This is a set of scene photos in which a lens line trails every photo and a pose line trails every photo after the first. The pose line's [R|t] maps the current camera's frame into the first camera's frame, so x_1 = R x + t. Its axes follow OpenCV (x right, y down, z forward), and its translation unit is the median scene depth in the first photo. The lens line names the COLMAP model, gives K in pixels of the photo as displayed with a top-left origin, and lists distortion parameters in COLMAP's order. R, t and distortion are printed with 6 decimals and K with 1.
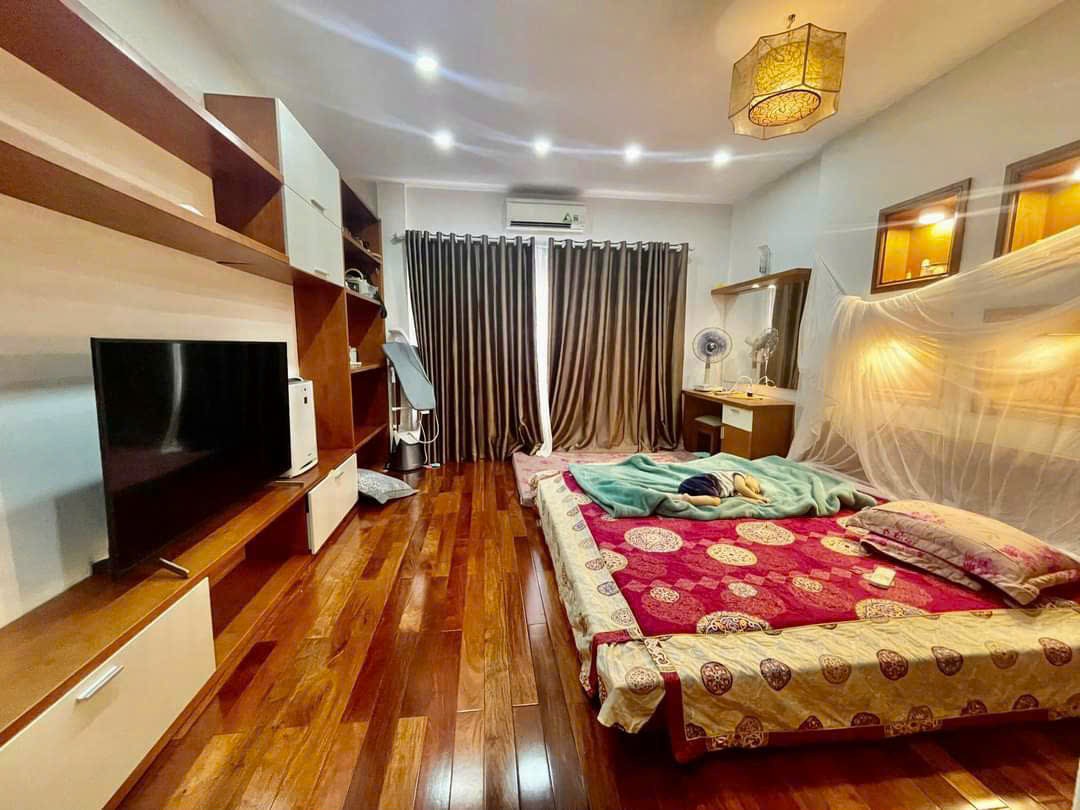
lens RADIAL K [[439.0, 0, 541.1], [0, 439.0, 405.4], [0, 0, 1]] dist [-0.004630, -0.000648]
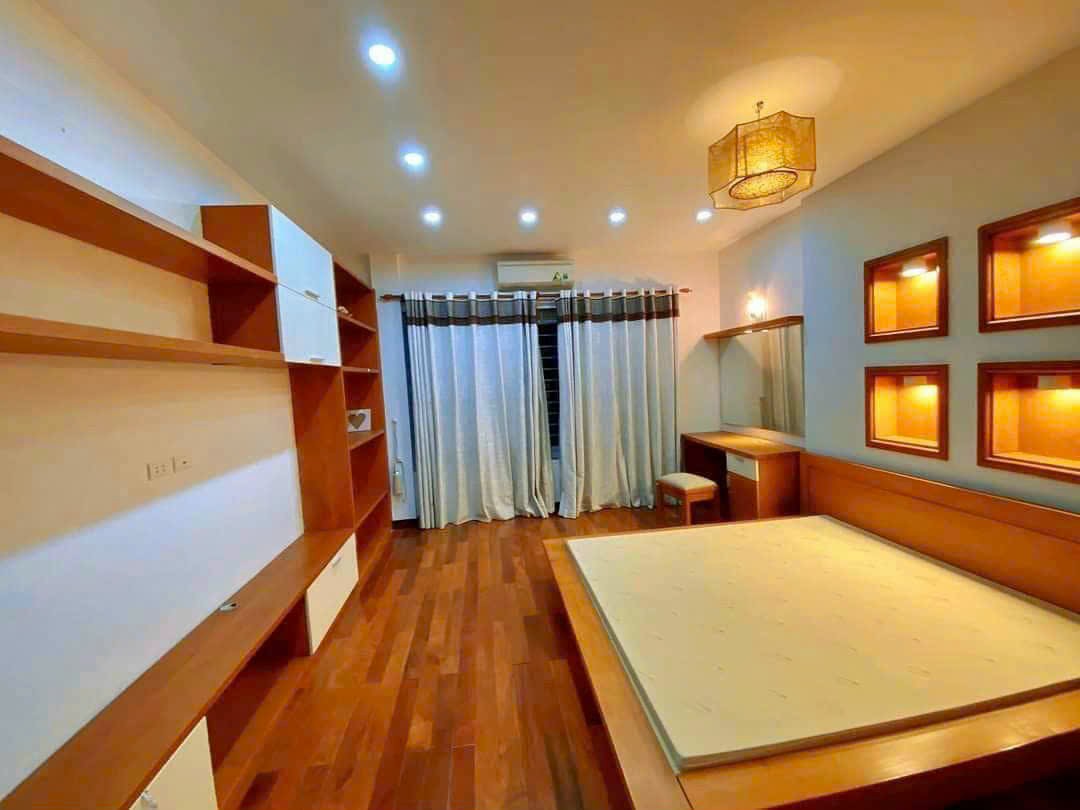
lens RADIAL K [[439.0, 0, 538.6], [0, 439.0, 404.1], [0, 0, 1]] dist [-0.004630, -0.000648]
pose [[0.998123, -0.061176, -0.002993, 0.003448], [0.060786, 0.995390, -0.074185, -0.106070], [0.007517, 0.073863, 0.997240, 0.007611]]
